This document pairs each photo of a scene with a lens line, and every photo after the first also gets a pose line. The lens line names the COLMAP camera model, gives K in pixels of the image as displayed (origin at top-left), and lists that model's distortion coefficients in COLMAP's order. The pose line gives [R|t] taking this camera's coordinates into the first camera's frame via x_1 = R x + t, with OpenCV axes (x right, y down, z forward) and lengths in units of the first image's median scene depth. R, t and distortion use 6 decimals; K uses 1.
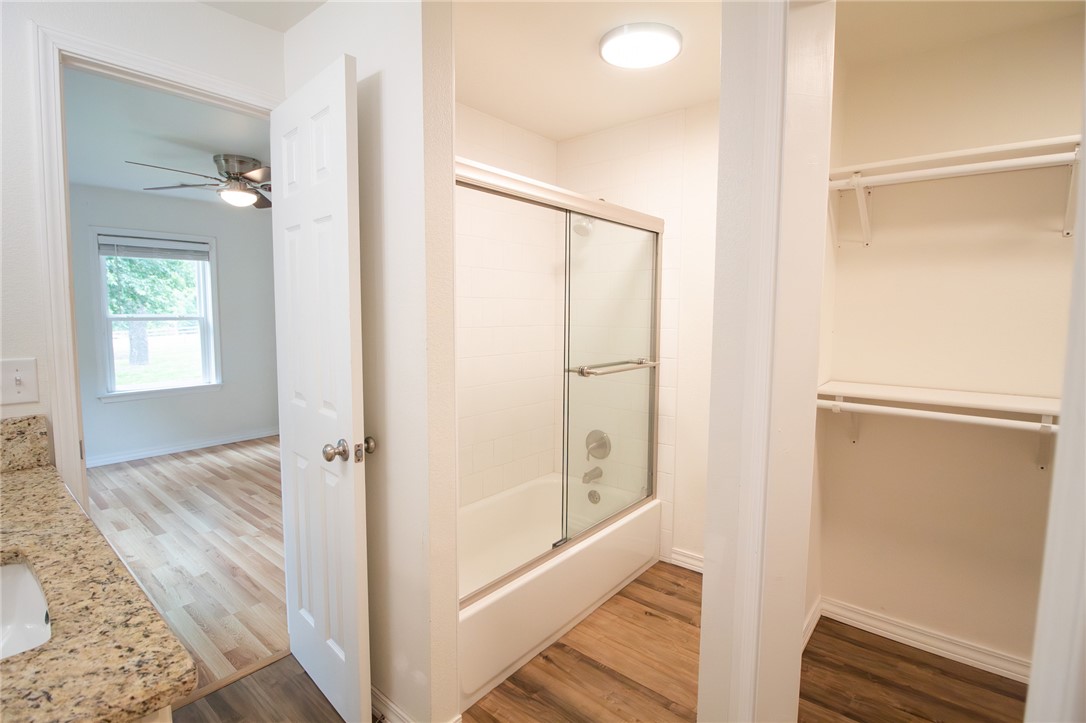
lens RADIAL K [[504.2, 0, 540.2], [0, 504.2, 361.3], [0, 0, 1]] dist [-0.005620, -0.010339]
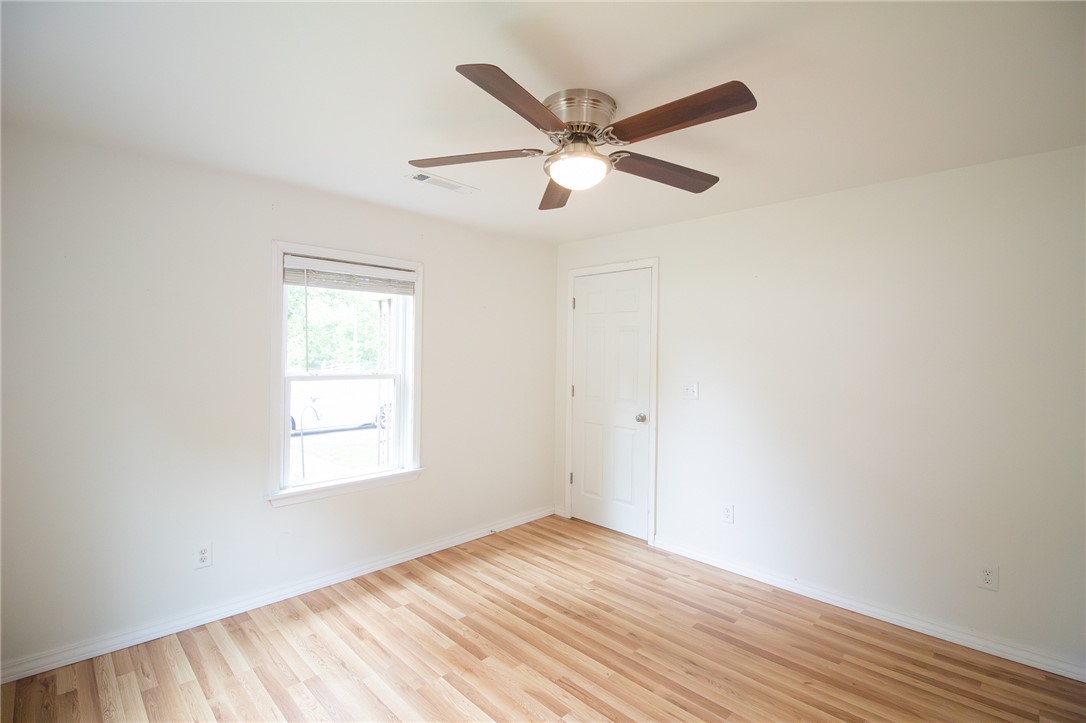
lens RADIAL K [[504.2, 0, 548.6], [0, 504.2, 364.1], [0, 0, 1]] dist [-0.005620, -0.010339]
pose [[0.994921, 0.005033, -0.100530, -0.461006], [-0.013348, 0.996525, -0.082221, -0.055378], [0.099766, 0.083145, 0.991531, 0.373047]]
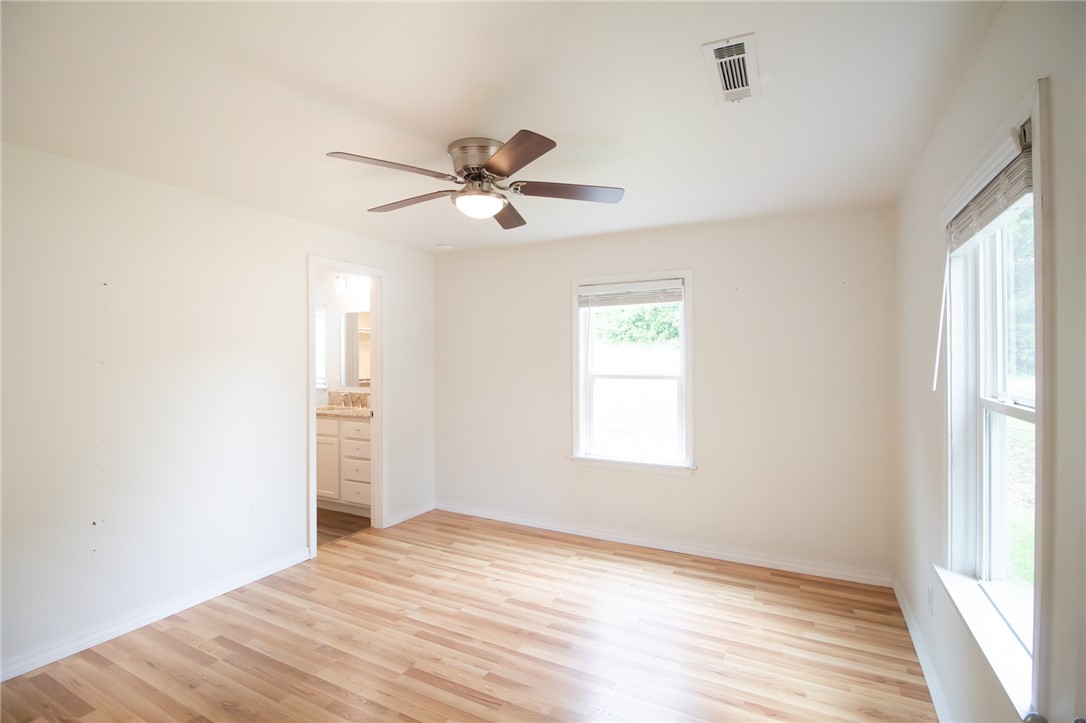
lens RADIAL K [[504.2, 0, 546.8], [0, 504.2, 353.6], [0, 0, 1]] dist [-0.005620, -0.010339]
pose [[-0.977837, -0.011028, -0.209077, -0.439680], [-0.030491, 0.995466, 0.090094, -0.154330], [0.207136, 0.094472, -0.973740, 1.348925]]
